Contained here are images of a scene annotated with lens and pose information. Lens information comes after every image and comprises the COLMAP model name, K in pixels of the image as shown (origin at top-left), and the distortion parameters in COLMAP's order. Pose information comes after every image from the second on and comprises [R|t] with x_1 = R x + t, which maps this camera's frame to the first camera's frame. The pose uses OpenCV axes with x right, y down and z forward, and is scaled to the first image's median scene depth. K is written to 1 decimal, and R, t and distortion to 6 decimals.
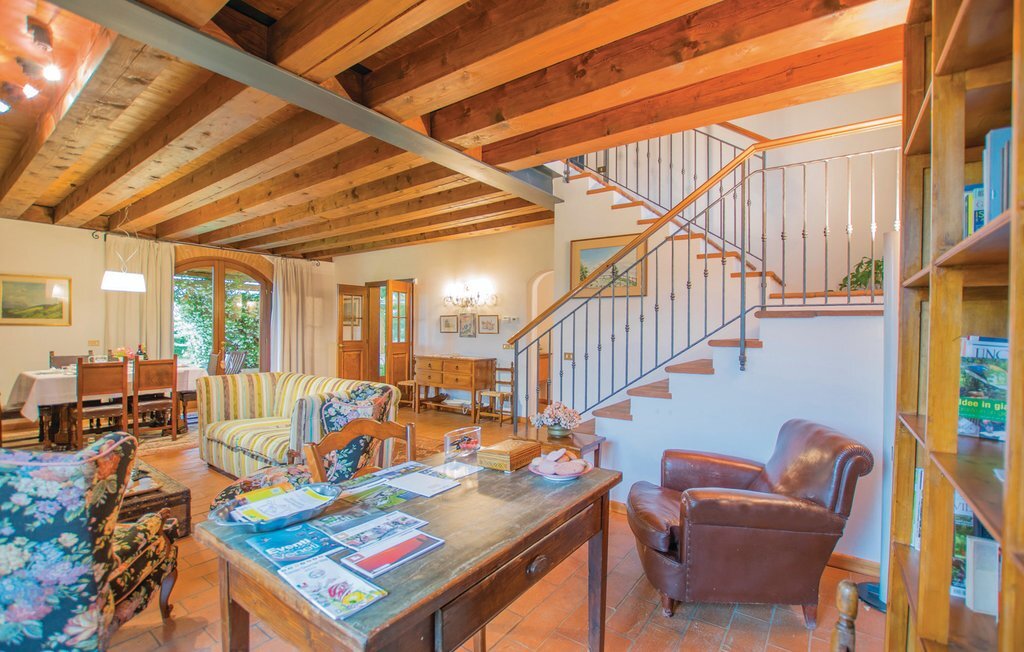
lens RADIAL K [[444.2, 0, 510.2], [0, 444.2, 329.4], [0, 0, 1]] dist [-0.021564, 0.000473]
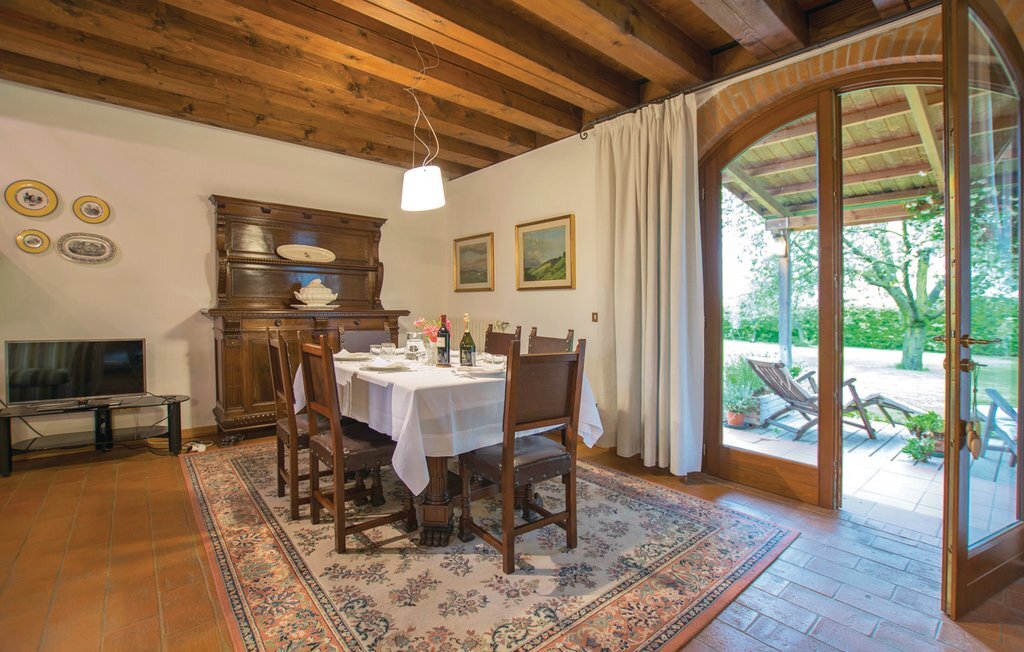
lens RADIAL K [[457.1, 0, 512.0], [0, 457.1, 326.0], [0, 0, 1]] dist [-0.028779, 0.000061]
pose [[-0.234698, 0.015764, -0.971940, -0.358112], [-0.020447, 0.999567, 0.021149, 0.032553], [0.971853, 0.024837, -0.234275, 1.081979]]
